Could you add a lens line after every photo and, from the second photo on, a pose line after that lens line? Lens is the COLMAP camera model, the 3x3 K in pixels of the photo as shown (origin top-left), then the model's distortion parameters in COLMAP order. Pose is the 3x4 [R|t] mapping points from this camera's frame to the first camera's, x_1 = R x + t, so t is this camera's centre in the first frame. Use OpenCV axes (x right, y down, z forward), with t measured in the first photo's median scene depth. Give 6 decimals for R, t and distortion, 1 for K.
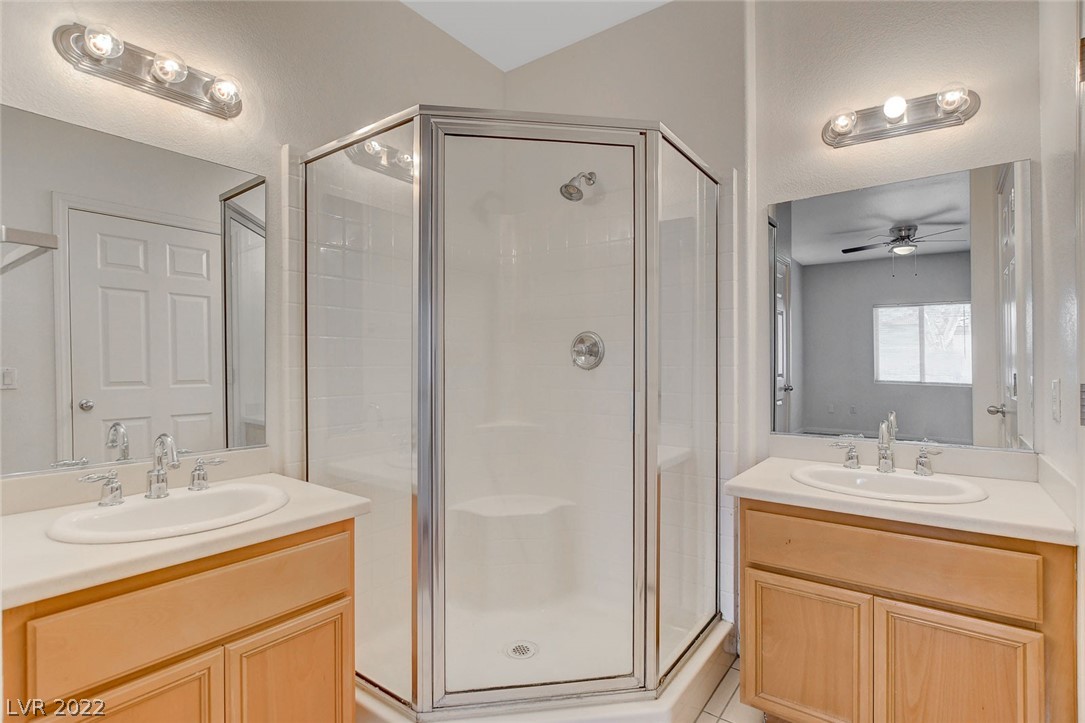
lens RADIAL K [[522.4, 0, 542.5], [0, 522.4, 361.5], [0, 0, 1]] dist [-0.004609, -0.000732]
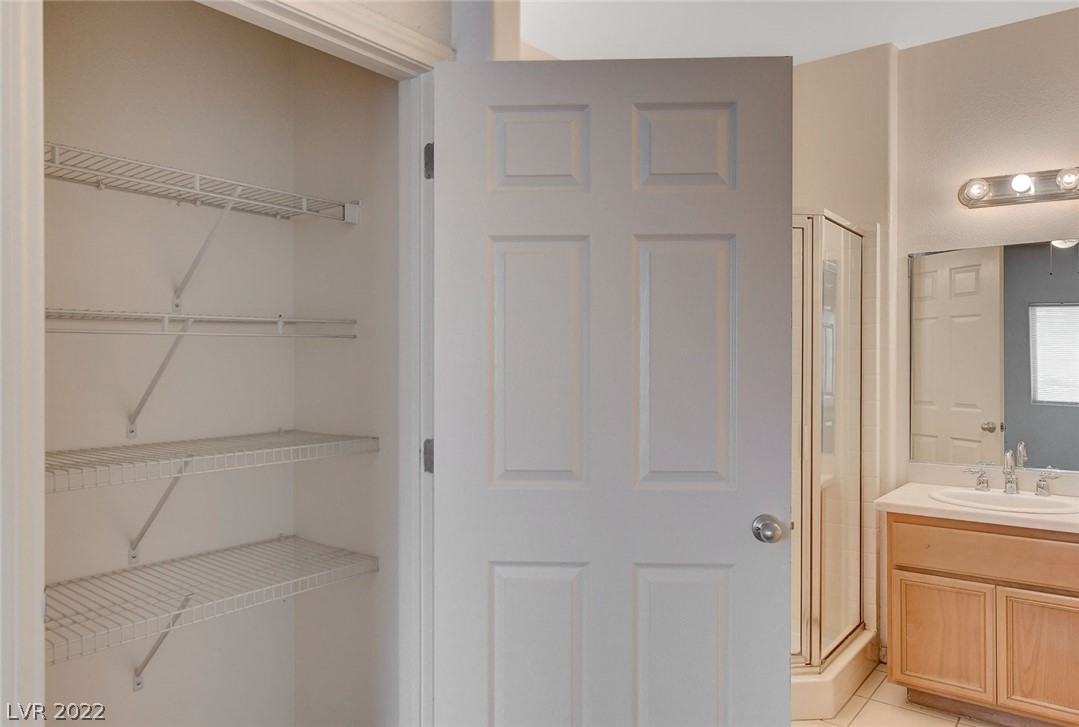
lens RADIAL K [[765.8, 0, 539.5], [0, 765.8, 363.5], [0, 0, 1]] dist [-0.000578, 0.030517]
pose [[0.999881, 0.003230, -0.015077, -0.393684], [-0.003204, 0.999993, 0.001756, -0.085144], [0.015083, -0.001707, 0.999885, -0.775592]]
